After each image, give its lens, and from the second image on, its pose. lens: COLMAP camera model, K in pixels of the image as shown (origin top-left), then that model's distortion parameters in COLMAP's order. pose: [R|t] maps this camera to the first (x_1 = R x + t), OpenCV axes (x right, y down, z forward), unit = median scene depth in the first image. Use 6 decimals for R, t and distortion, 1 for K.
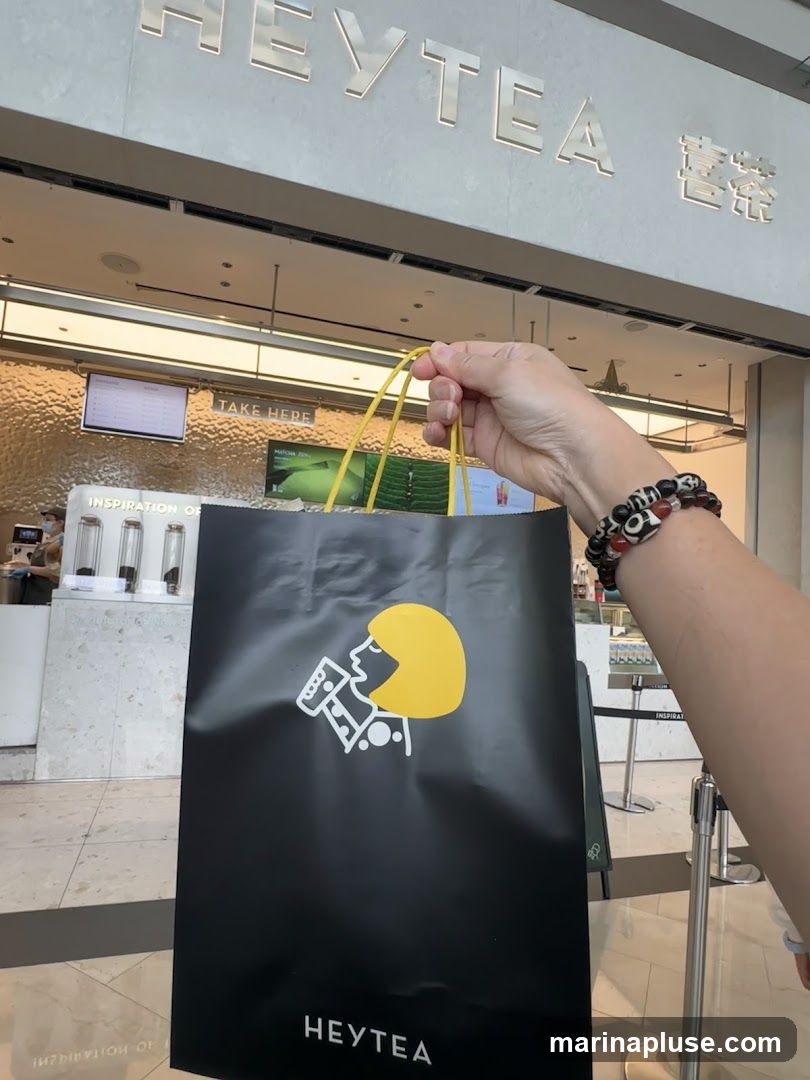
lens RADIAL K [[611.9, 0, 392.4], [0, 611.9, 536.8], [0, 0, 1]] dist [-0.005685, -0.000022]
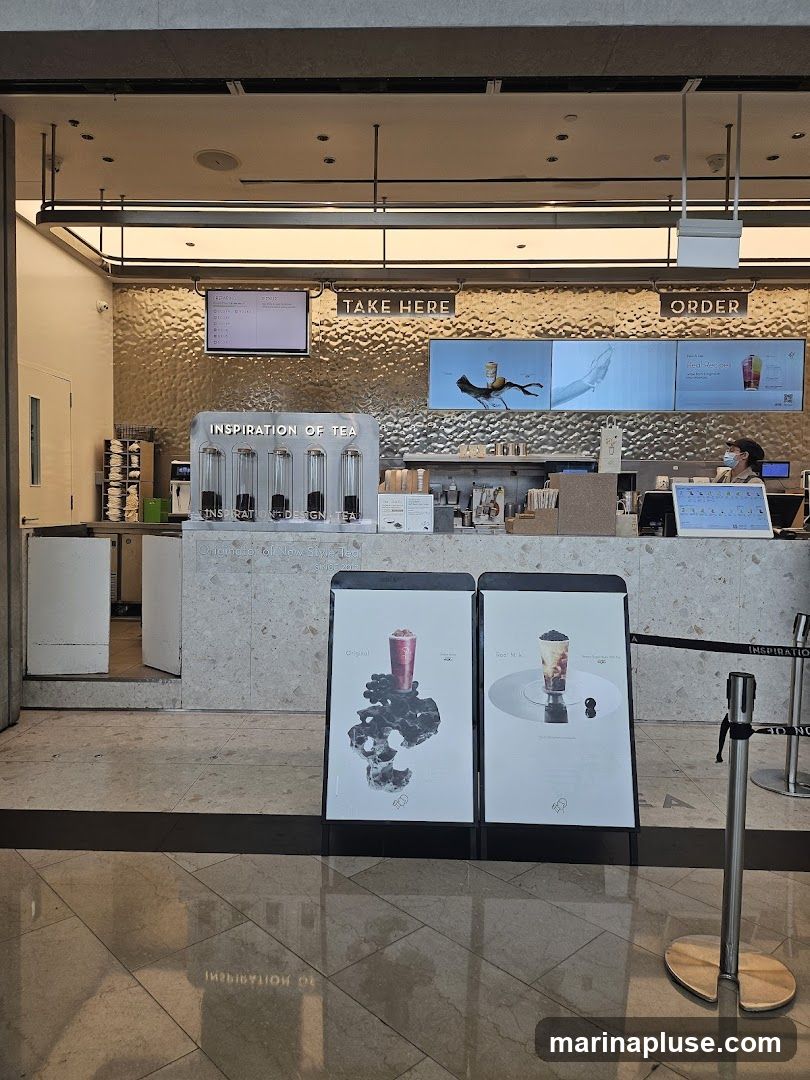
lens RADIAL K [[768.6, 0, 405.0], [0, 768.6, 540.0], [0, 0, 1]] dist [0.069684, -0.085427]
pose [[0.939880, -0.037878, -0.339398, 0.129167], [0.072268, 0.993383, 0.089262, 0.019220], [0.333771, -0.108423, 0.936398, -0.033216]]
